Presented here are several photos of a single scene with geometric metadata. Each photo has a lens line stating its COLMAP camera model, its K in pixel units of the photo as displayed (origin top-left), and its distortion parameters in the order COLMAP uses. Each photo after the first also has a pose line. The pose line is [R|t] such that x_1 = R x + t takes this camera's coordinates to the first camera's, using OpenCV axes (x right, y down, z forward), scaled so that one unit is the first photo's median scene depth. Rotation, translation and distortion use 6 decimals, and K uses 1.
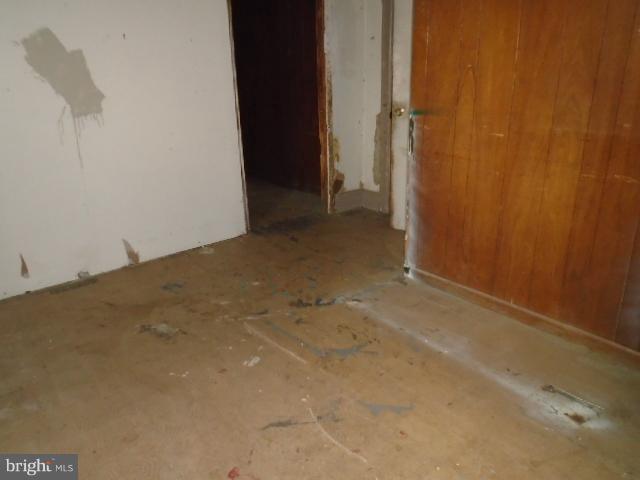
lens RADIAL K [[495.6, 0, 319.2], [0, 495.6, 240.4], [0, 0, 1]] dist [-0.005164, 0.003510]
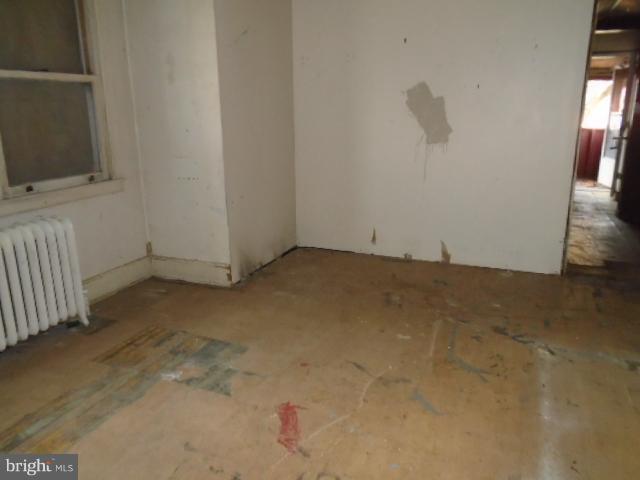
lens RADIAL K [[495.6, 0, 314.4], [0, 495.6, 239.1], [0, 0, 1]] dist [-0.005164, 0.003510]
pose [[0.475218, 0.251604, -0.843127, 0.611571], [-0.310557, 0.944533, 0.106823, -0.047004], [0.823239, 0.211075, 0.526997, 0.064167]]
